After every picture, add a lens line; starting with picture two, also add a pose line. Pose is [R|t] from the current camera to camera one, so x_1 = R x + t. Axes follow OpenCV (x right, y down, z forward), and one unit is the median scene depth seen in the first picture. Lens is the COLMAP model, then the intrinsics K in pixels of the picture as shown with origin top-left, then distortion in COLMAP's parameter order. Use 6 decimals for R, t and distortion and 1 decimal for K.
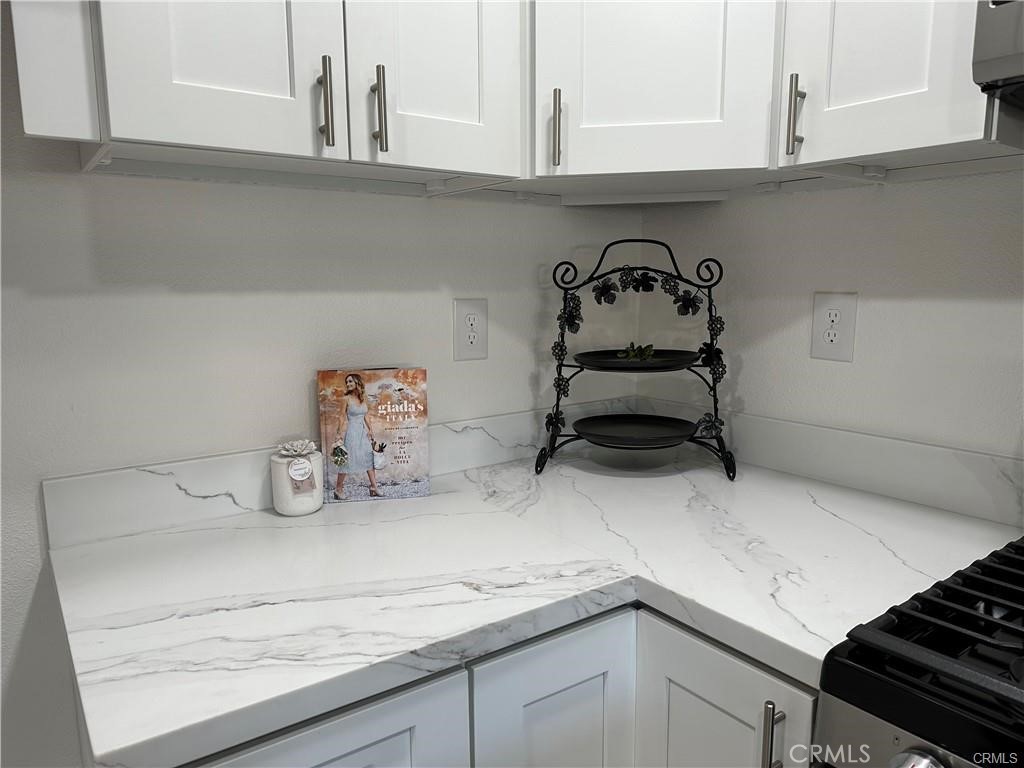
lens RADIAL K [[714.1, 0, 514.7], [0, 714.1, 387.7], [0, 0, 1]] dist [0.073878, -0.084308]
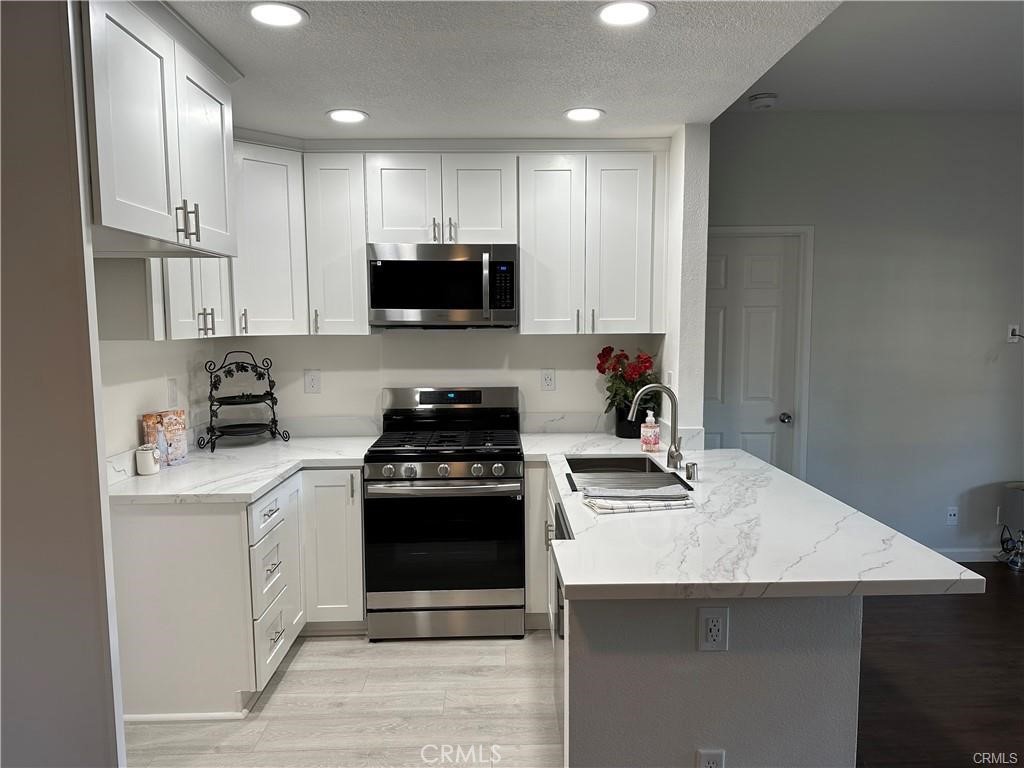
lens RADIAL K [[714.1, 0, 517.2], [0, 714.1, 388.1], [0, 0, 1]] dist [0.073878, -0.084308]
pose [[0.556100, -0.073142, 0.827891, -1.366900], [0.119813, 0.992770, 0.007230, 0.016651], [-0.822434, 0.095172, 0.560843, -1.173212]]
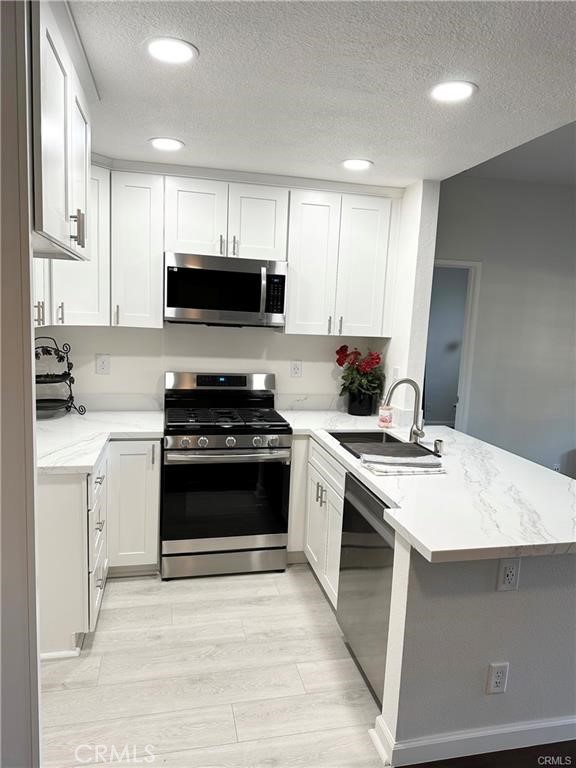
lens RADIAL K [[535.6, 0, 290.3], [0, 535.6, 382.6], [0, 0, 1]] dist [0.073878, -0.084308]
pose [[0.377990, -0.091130, 0.921314, -1.472506], [0.083777, 0.994428, 0.063990, -0.082149], [-0.922011, 0.052997, 0.383518, -0.728314]]
